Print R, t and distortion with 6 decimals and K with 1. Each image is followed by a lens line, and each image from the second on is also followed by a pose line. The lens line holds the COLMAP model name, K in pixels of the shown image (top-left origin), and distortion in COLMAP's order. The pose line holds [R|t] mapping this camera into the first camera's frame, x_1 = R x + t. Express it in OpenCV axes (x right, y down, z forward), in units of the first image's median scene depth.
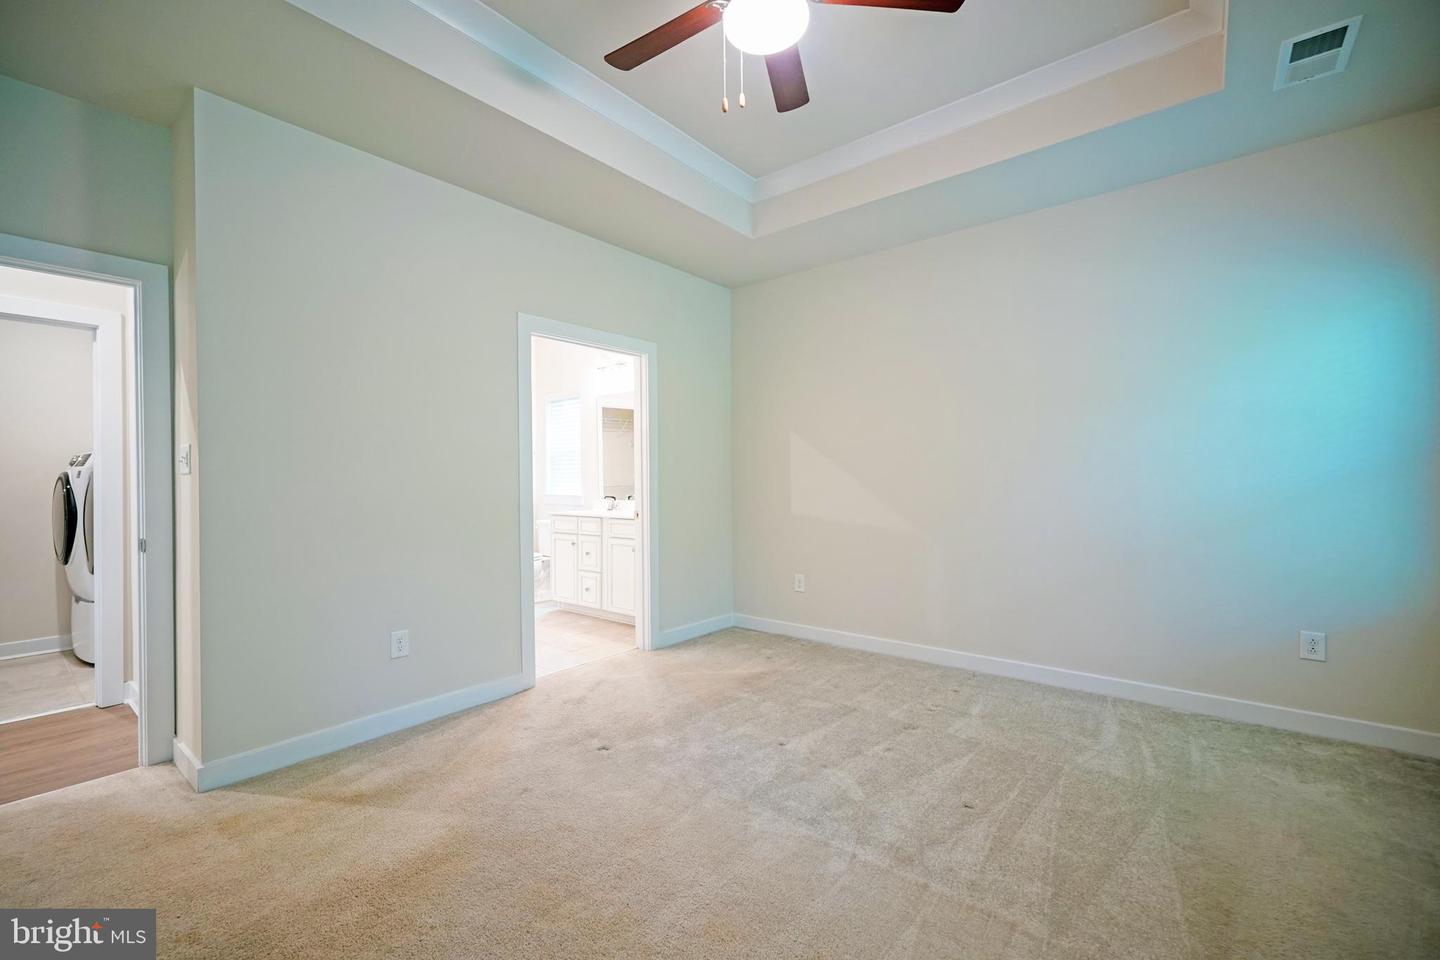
lens RADIAL K [[609.2, 0, 713.3], [0, 609.2, 486.3], [0, 0, 1]] dist [-0.006496, 0.004447]
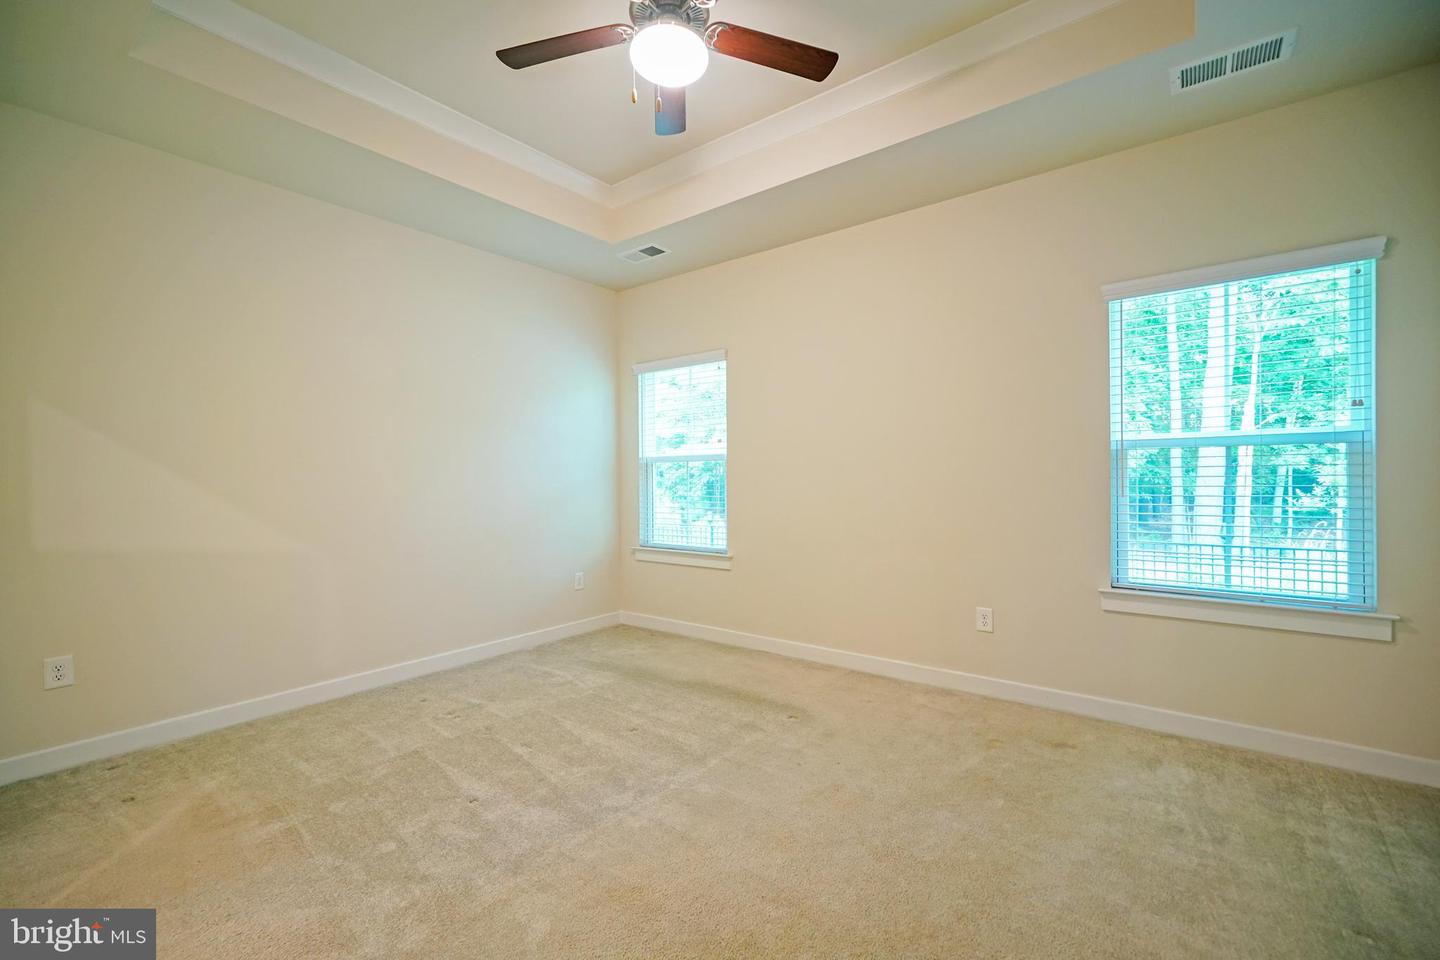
lens RADIAL K [[609.2, 0, 730.3], [0, 609.2, 472.5], [0, 0, 1]] dist [-0.006496, 0.004447]
pose [[-0.047476, 0.019301, 0.998686, -0.643609], [0.019874, 0.999634, -0.018374, 0.004895], [-0.998675, 0.018976, -0.047842, 0.609719]]
